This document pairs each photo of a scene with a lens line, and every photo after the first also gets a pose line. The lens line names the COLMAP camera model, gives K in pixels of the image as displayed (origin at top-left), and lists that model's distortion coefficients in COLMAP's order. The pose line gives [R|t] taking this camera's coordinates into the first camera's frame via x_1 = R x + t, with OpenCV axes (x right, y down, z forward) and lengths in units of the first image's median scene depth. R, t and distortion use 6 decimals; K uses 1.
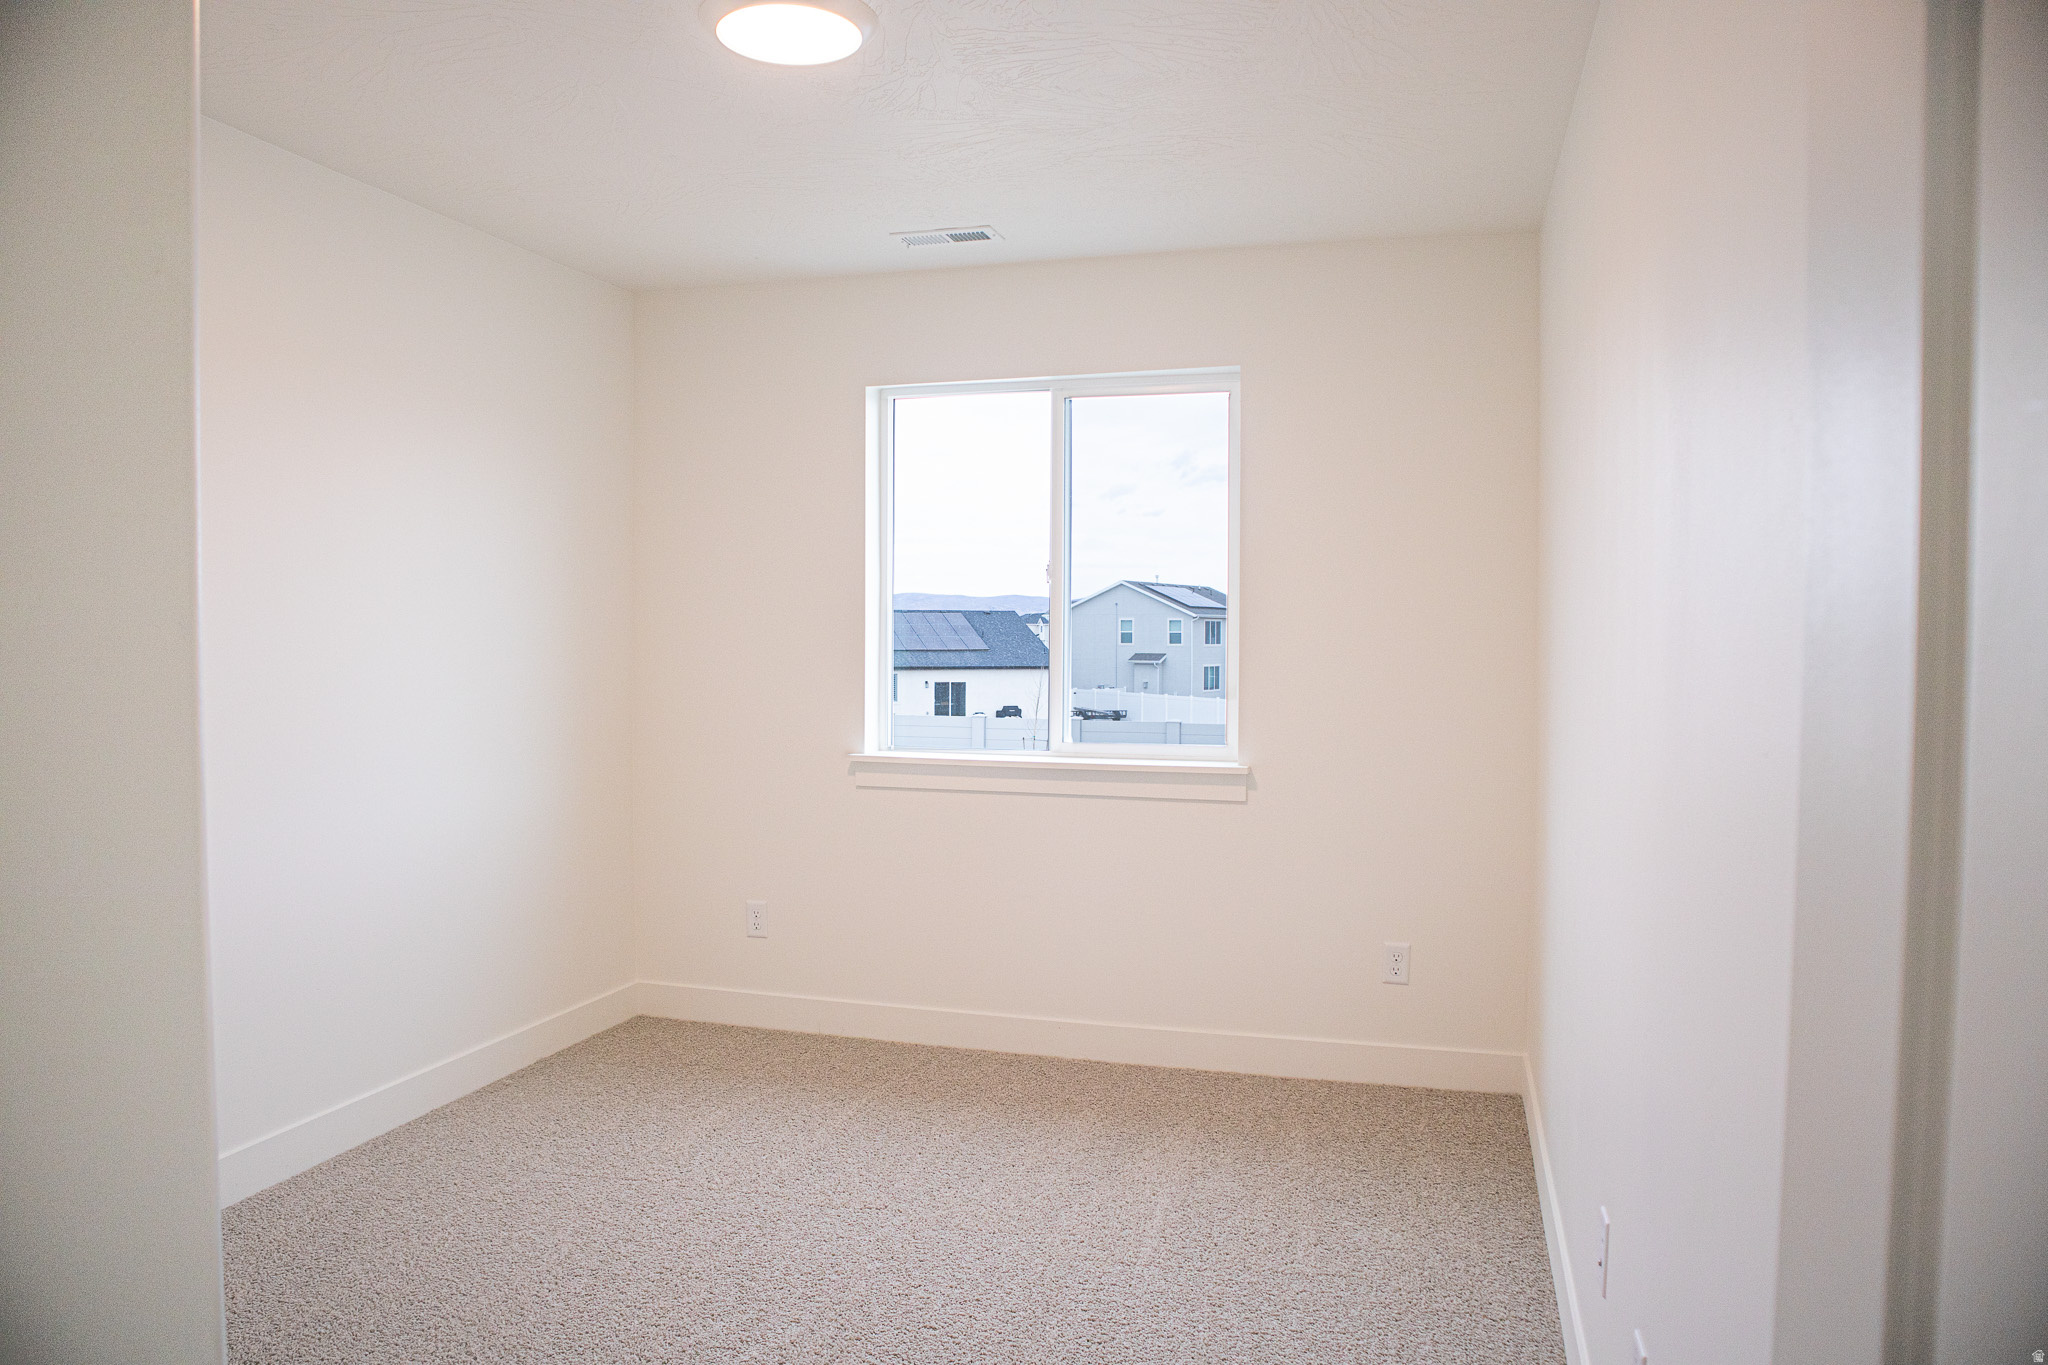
lens RADIAL K [[1372.6, 0, 1024.0], [0, 1372.6, 682.5], [0, 0, 1]] dist [0.000904, -0.000043]
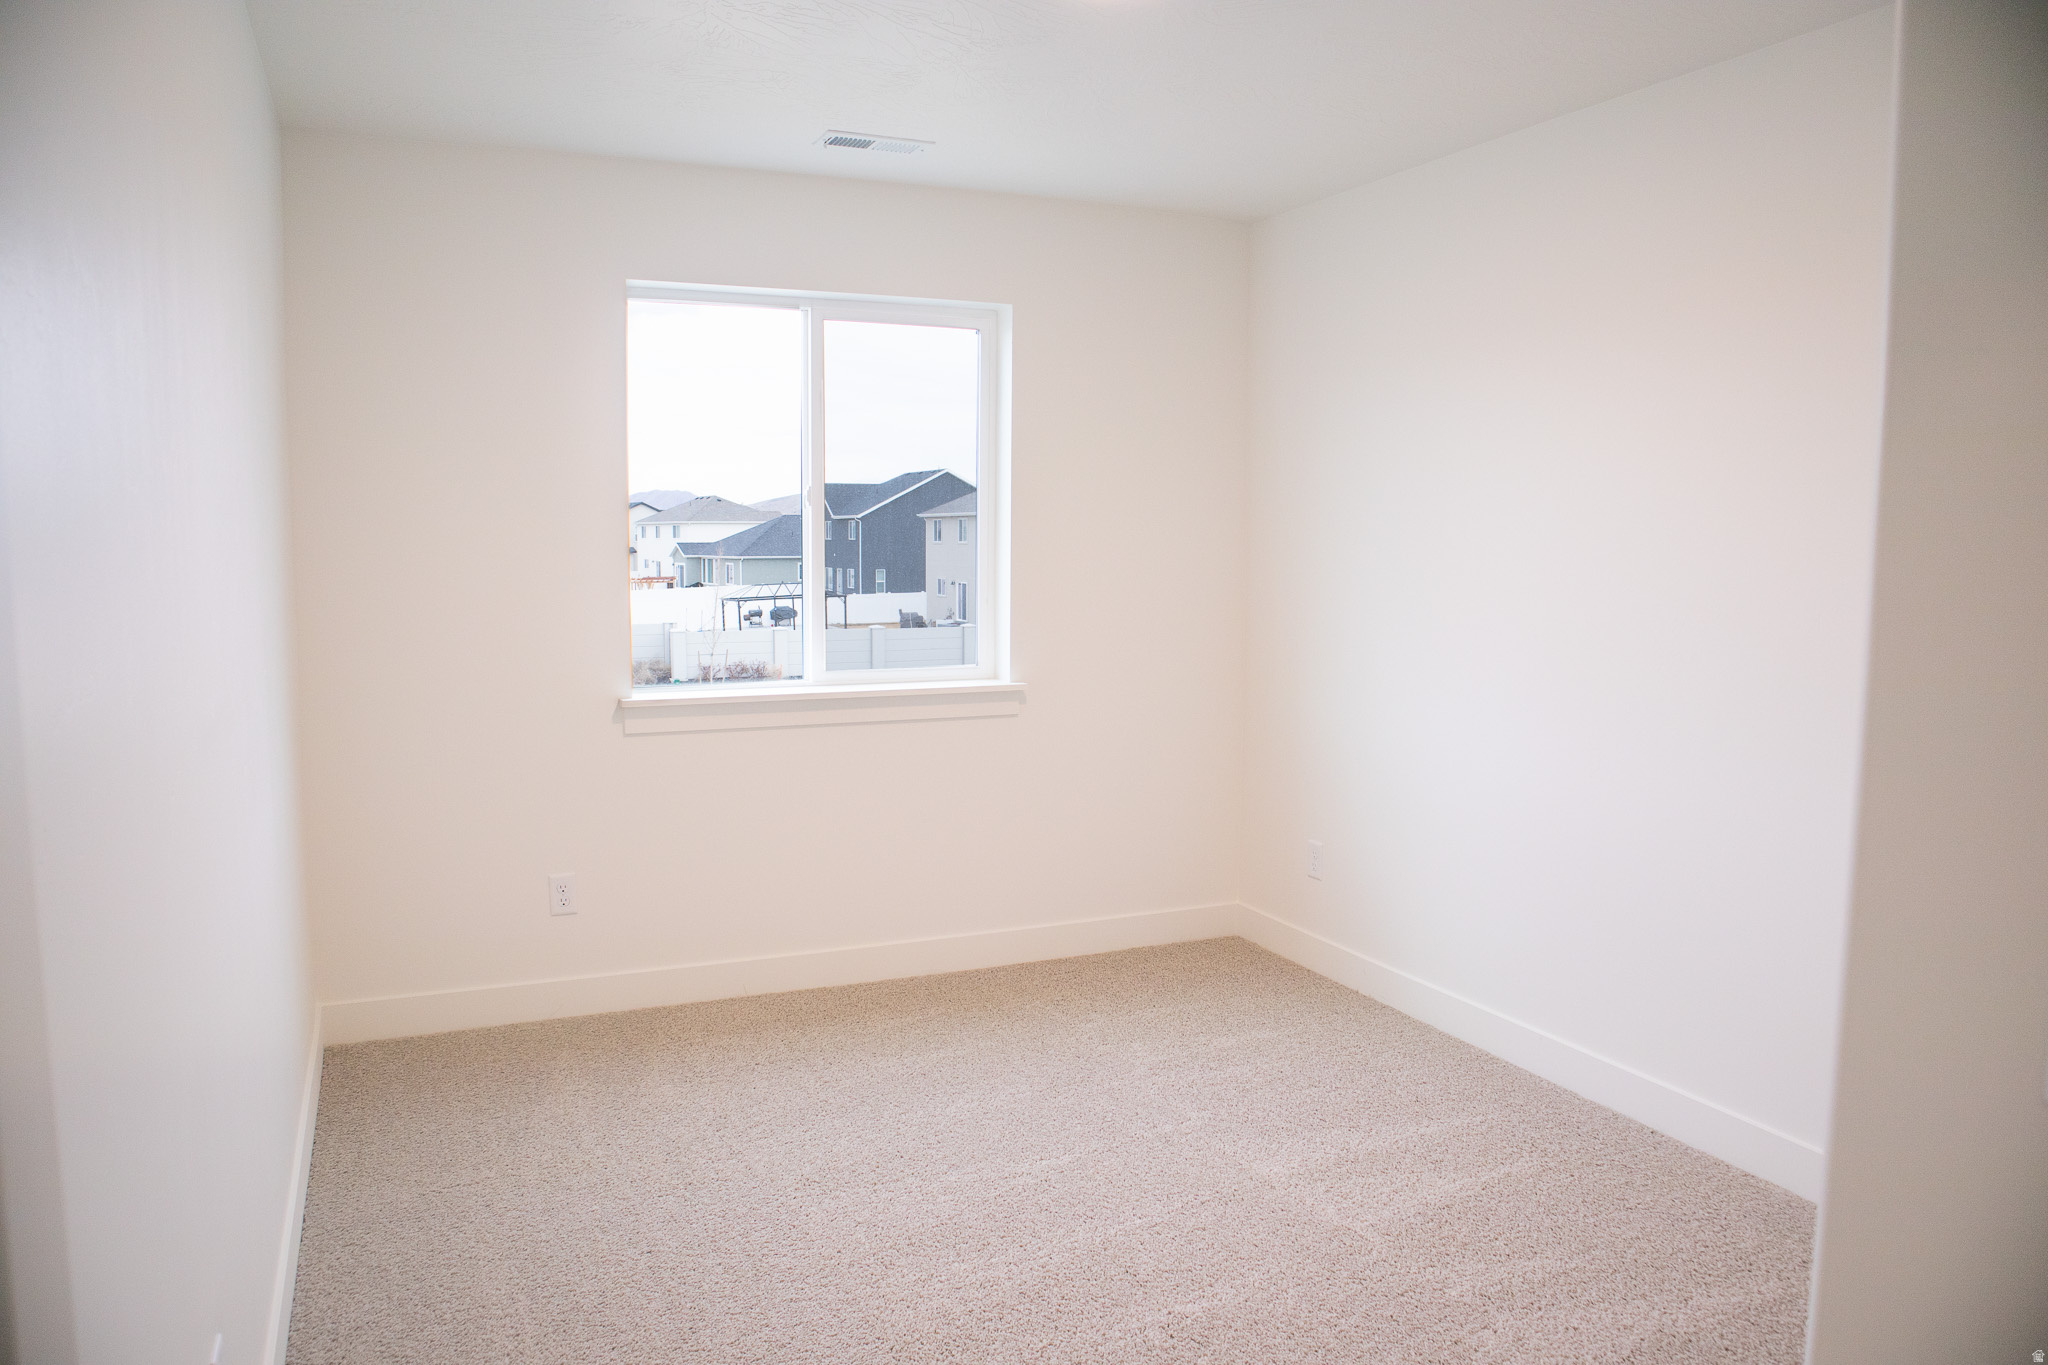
lens RADIAL K [[1372.6, 0, 1024.0], [0, 1372.6, 682.5], [0, 0, 1]] dist [0.000904, -0.000043]
pose [[0.792411, -0.062403, 0.606787, -0.463351], [0.030193, 0.997547, 0.063161, -0.006444], [-0.609239, -0.031728, 0.792351, 0.135489]]
